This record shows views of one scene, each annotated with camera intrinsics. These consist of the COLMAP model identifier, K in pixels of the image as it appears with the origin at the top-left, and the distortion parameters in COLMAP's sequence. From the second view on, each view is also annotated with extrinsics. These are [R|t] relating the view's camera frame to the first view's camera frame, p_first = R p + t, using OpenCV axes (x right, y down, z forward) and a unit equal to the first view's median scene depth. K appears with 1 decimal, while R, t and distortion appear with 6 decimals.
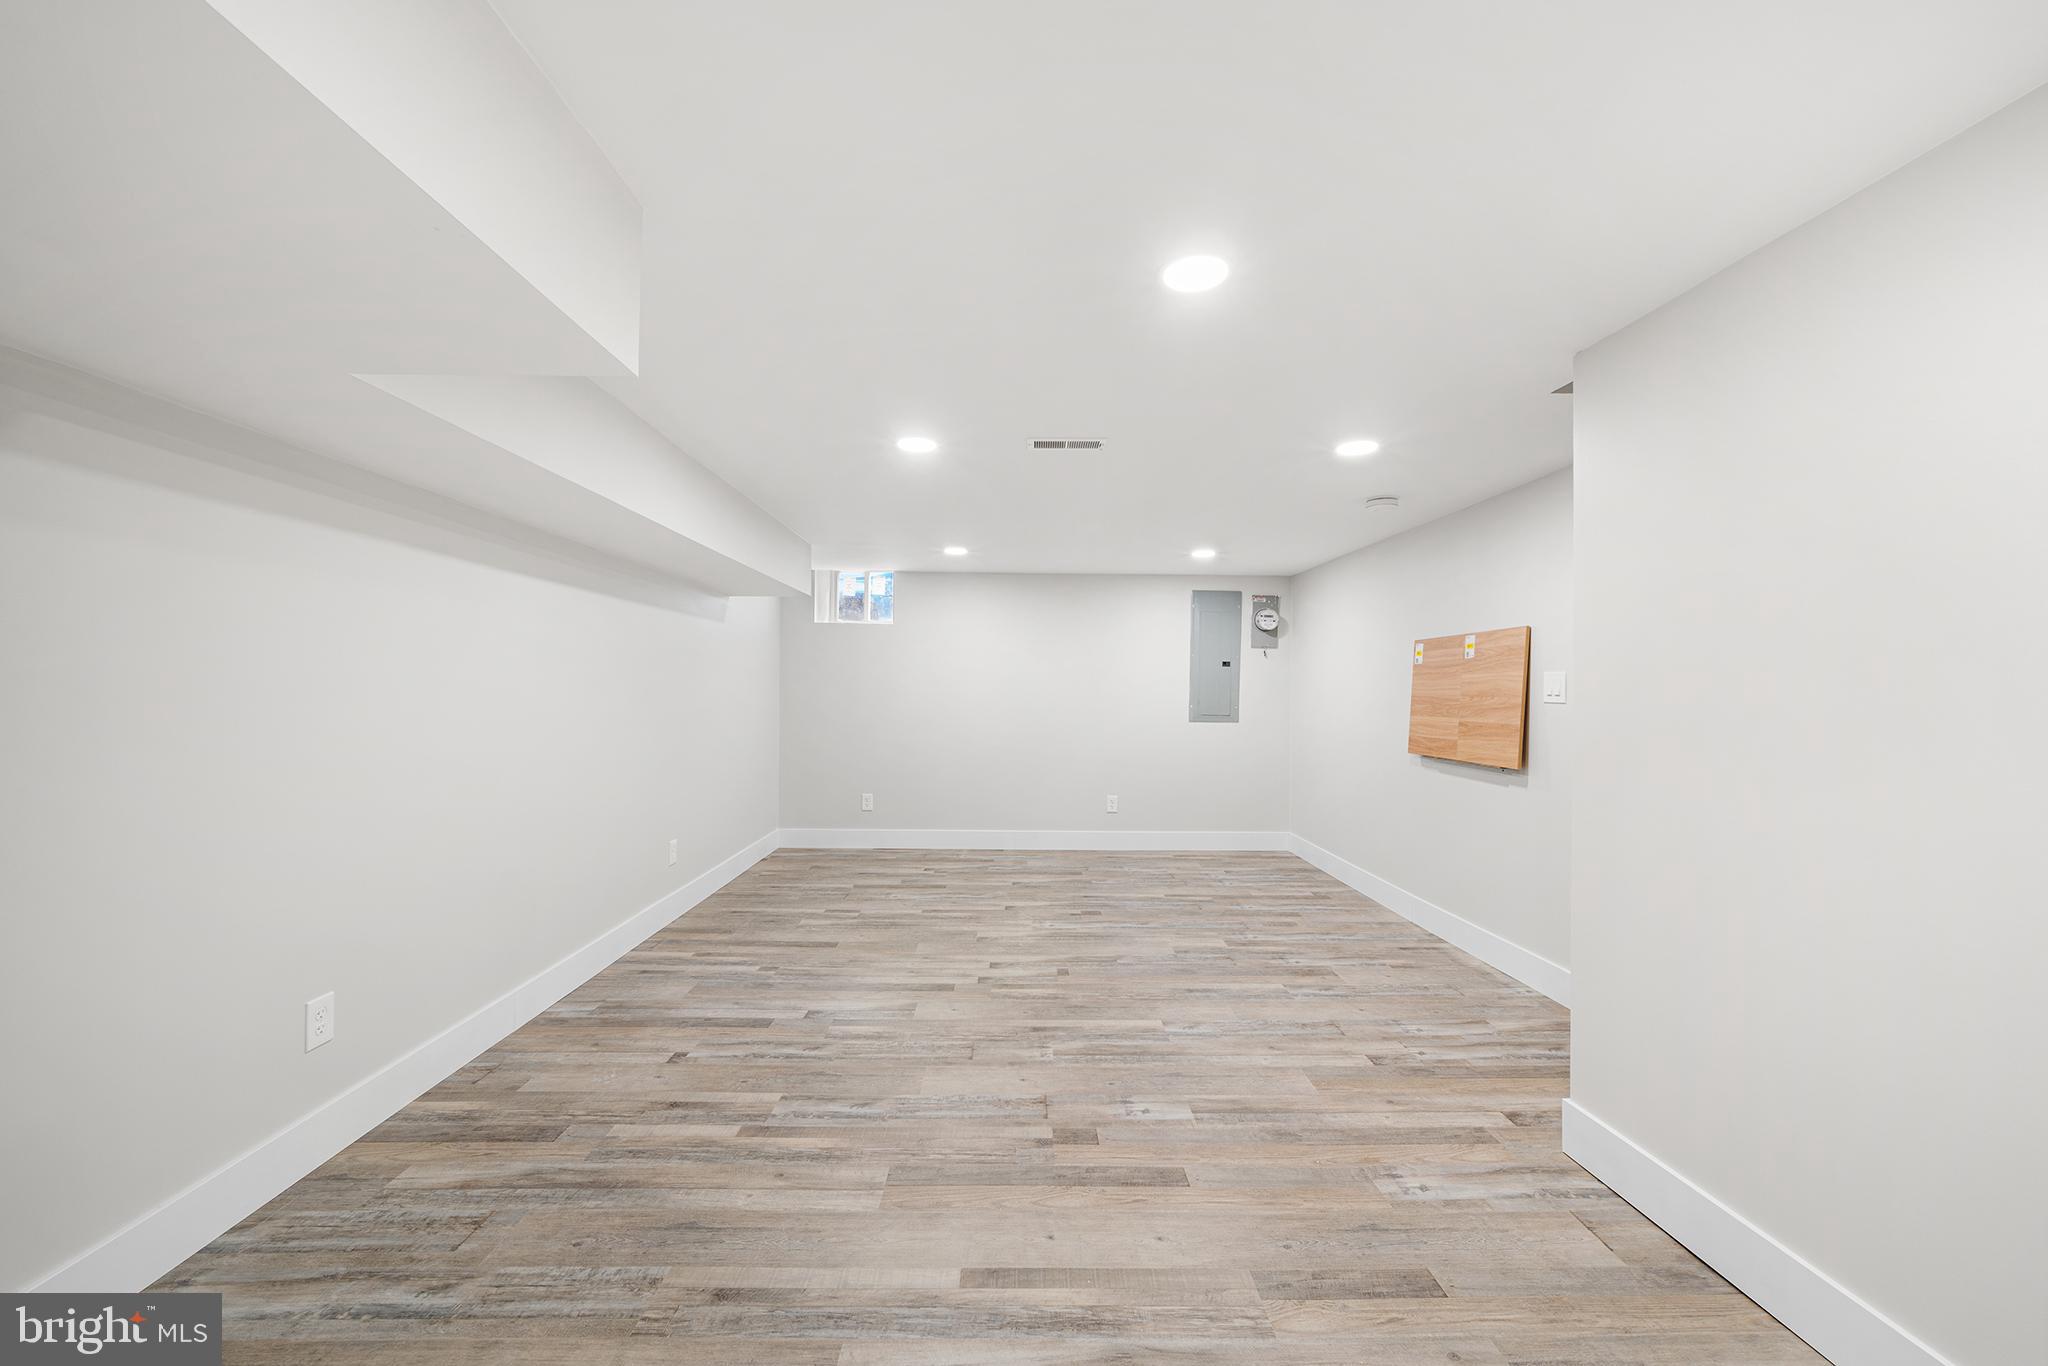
lens RADIAL K [[777.8, 0, 1015.8], [0, 777.8, 687.3], [0, 0, 1]] dist [0.002726, 0.000080]
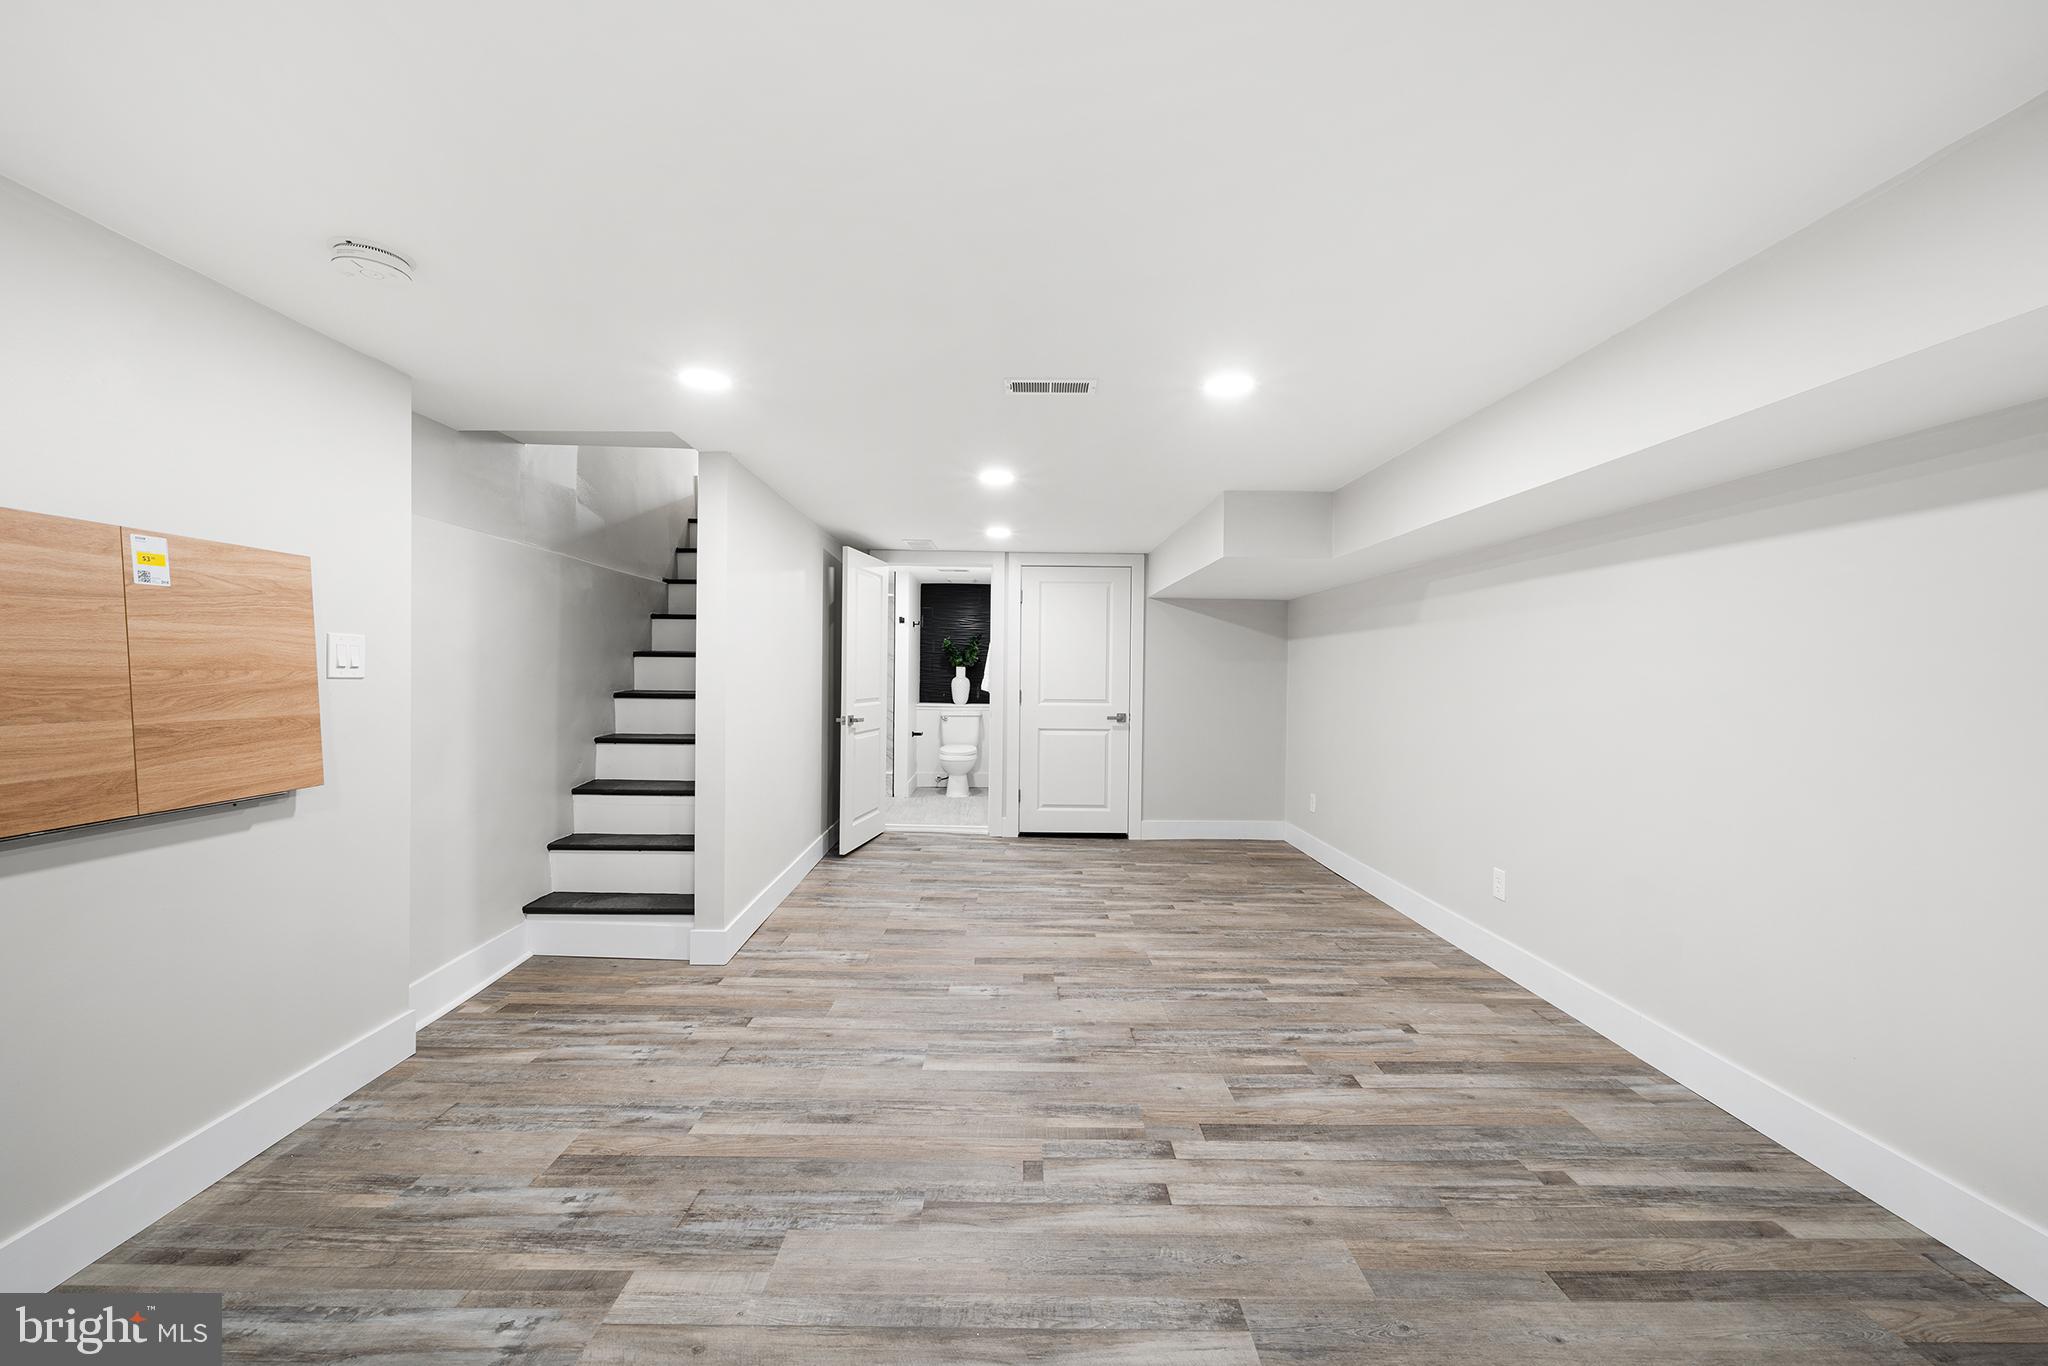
lens RADIAL K [[838.4, 0, 1025.4], [0, 838.4, 688.0], [0, 0, 1]] dist [0.001000, -0.001449]
pose [[-0.999749, -0.020513, -0.009012, 0.091896], [-0.020633, 0.999697, 0.013391, 0.006710], [0.008735, 0.013574, -0.999870, 1.872788]]
